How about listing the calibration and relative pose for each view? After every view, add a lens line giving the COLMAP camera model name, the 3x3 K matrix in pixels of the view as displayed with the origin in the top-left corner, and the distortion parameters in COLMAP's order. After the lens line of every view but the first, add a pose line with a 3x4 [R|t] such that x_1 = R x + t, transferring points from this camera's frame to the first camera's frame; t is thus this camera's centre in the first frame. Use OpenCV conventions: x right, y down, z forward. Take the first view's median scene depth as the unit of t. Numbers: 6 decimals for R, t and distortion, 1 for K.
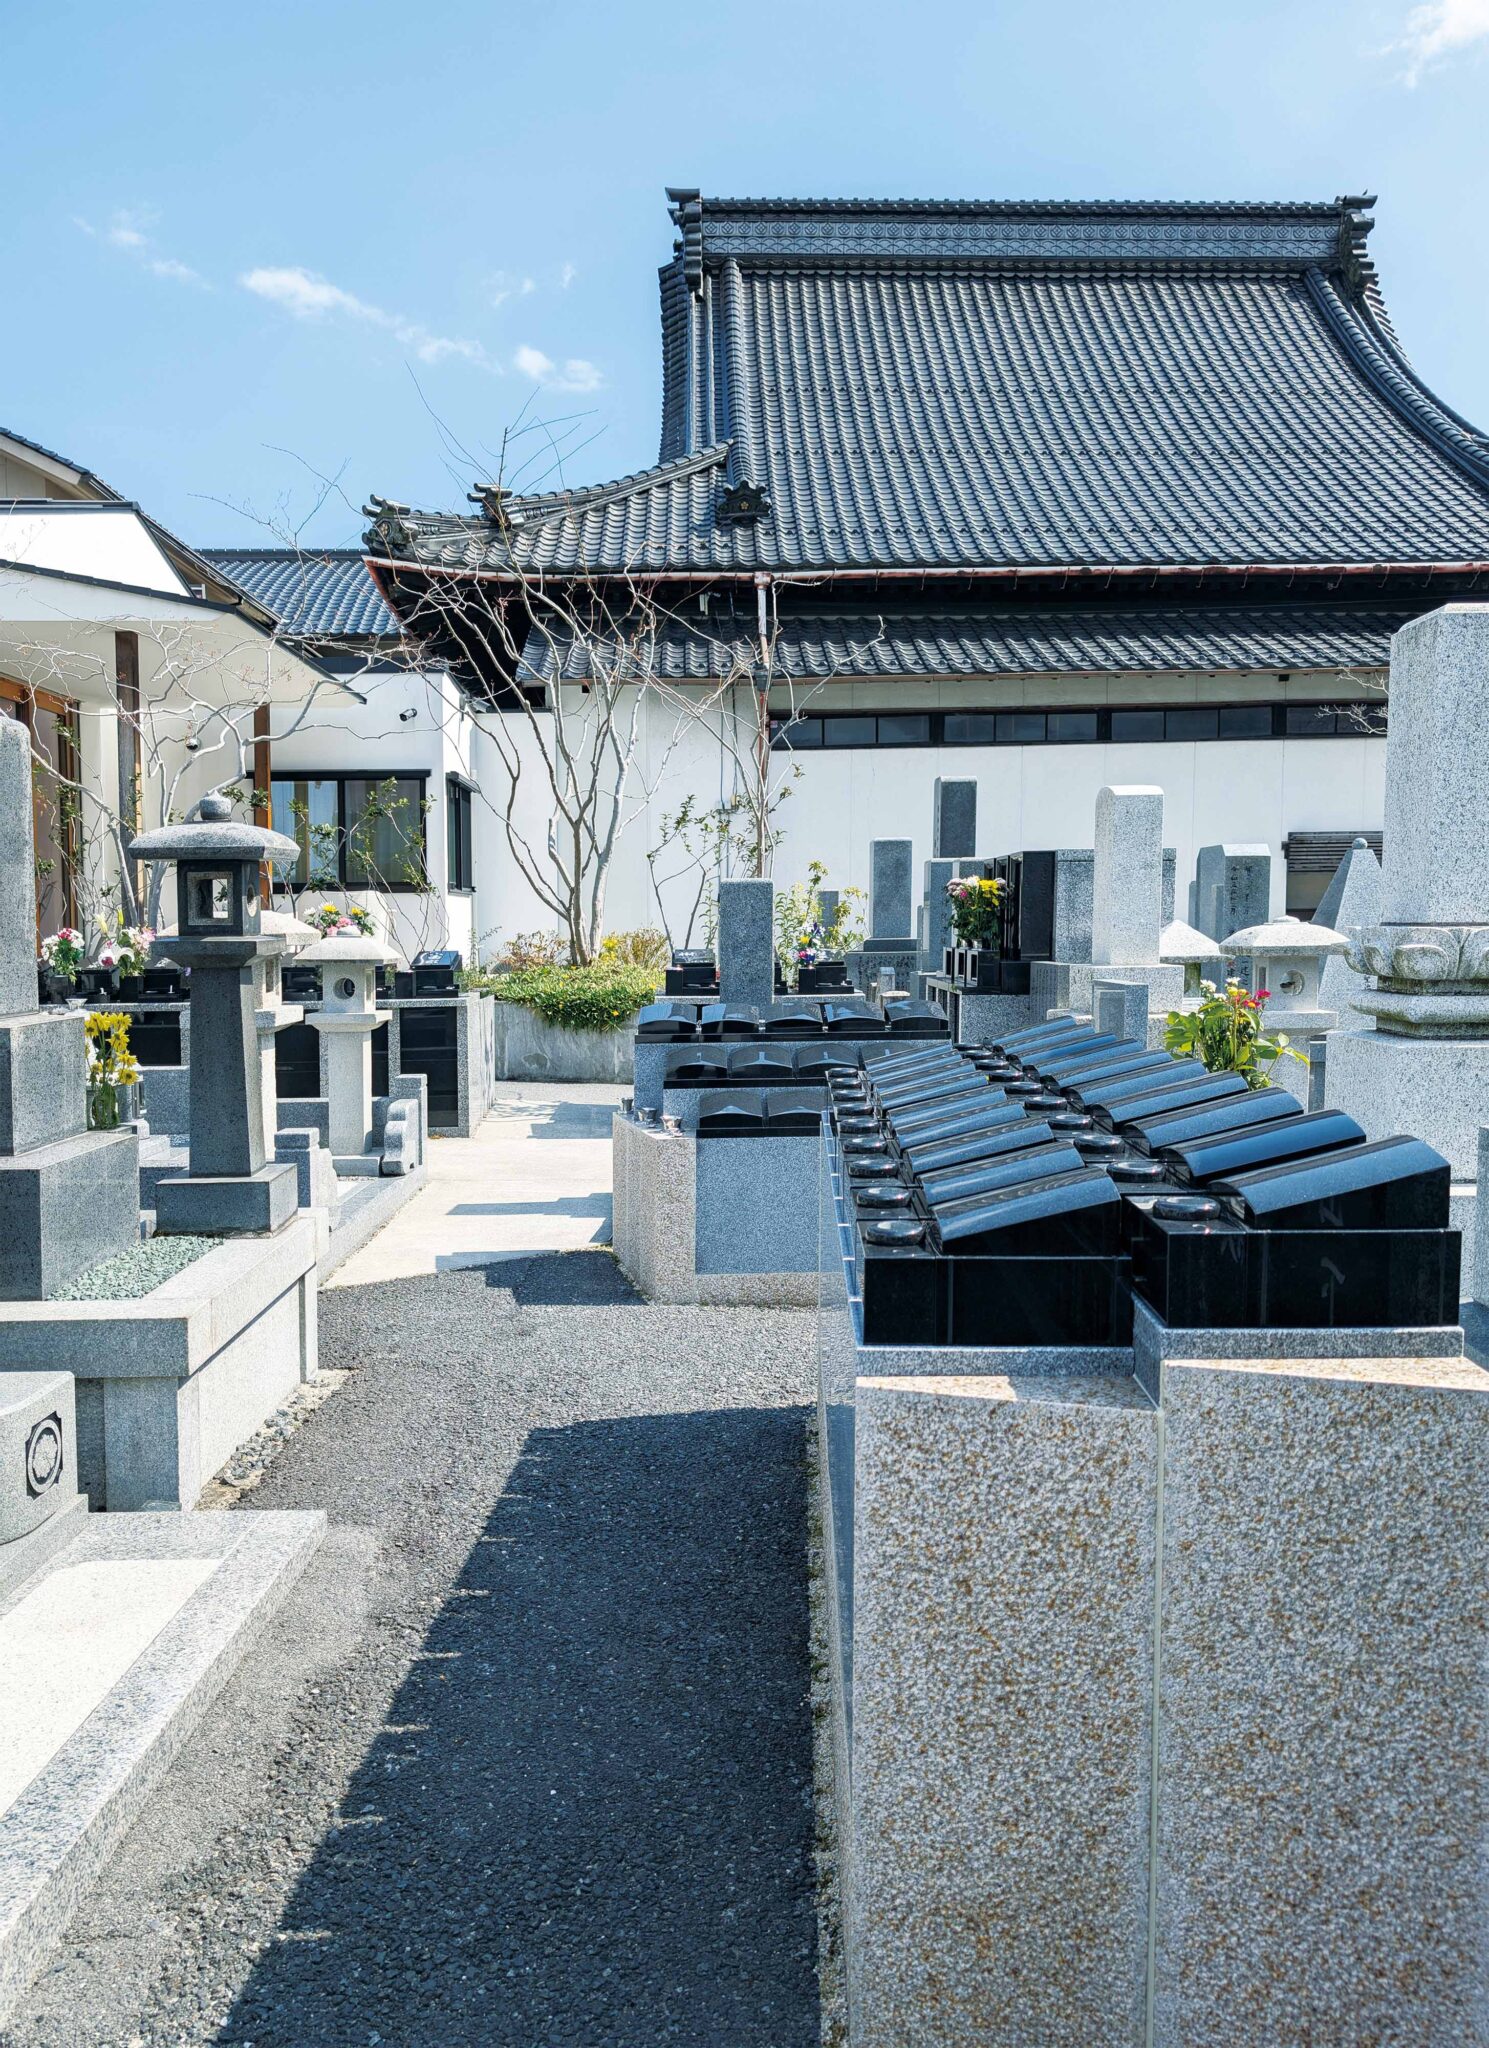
lens RADIAL K [[1520.1, 0, 743.5], [0, 1520.1, 1016.3], [0, 0, 1]] dist [0.026456, 0.002753]
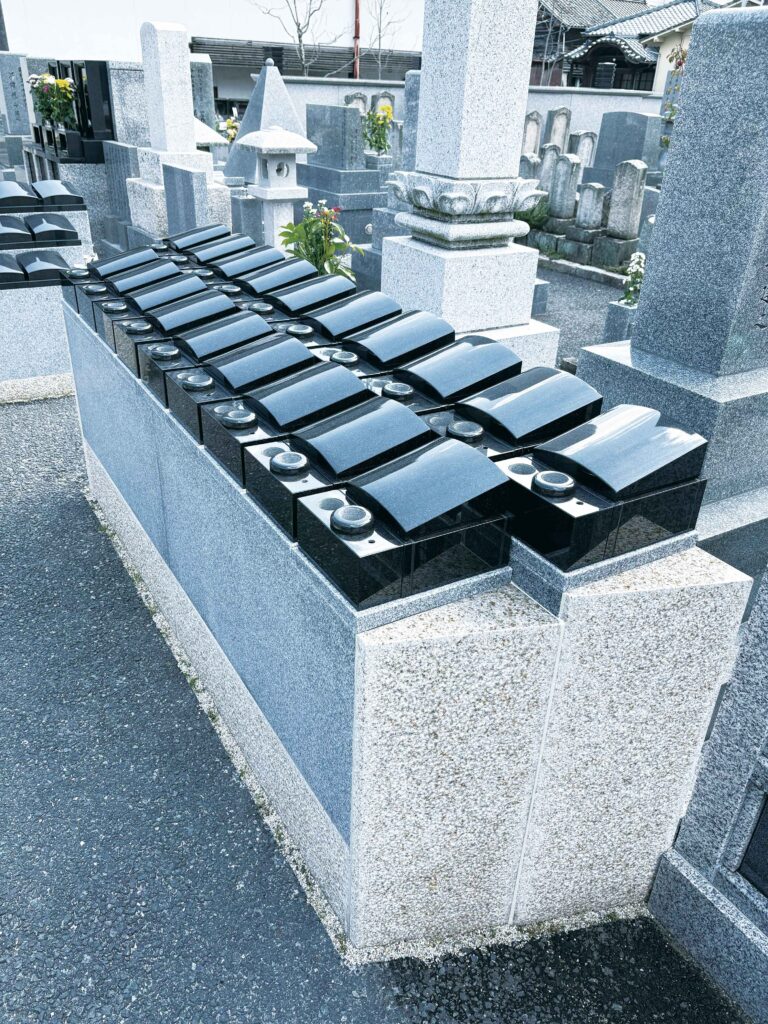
lens RADIAL K [[764.6, 0, 384.9], [0, 764.6, 514.3], [0, 0, 1]] dist [0.025148, -0.005469]
pose [[0.847084, -0.224586, 0.481674, -0.228562], [-0.002897, 0.904359, 0.426762, -0.171861], [-0.531451, -0.362899, 0.765418, 0.502362]]
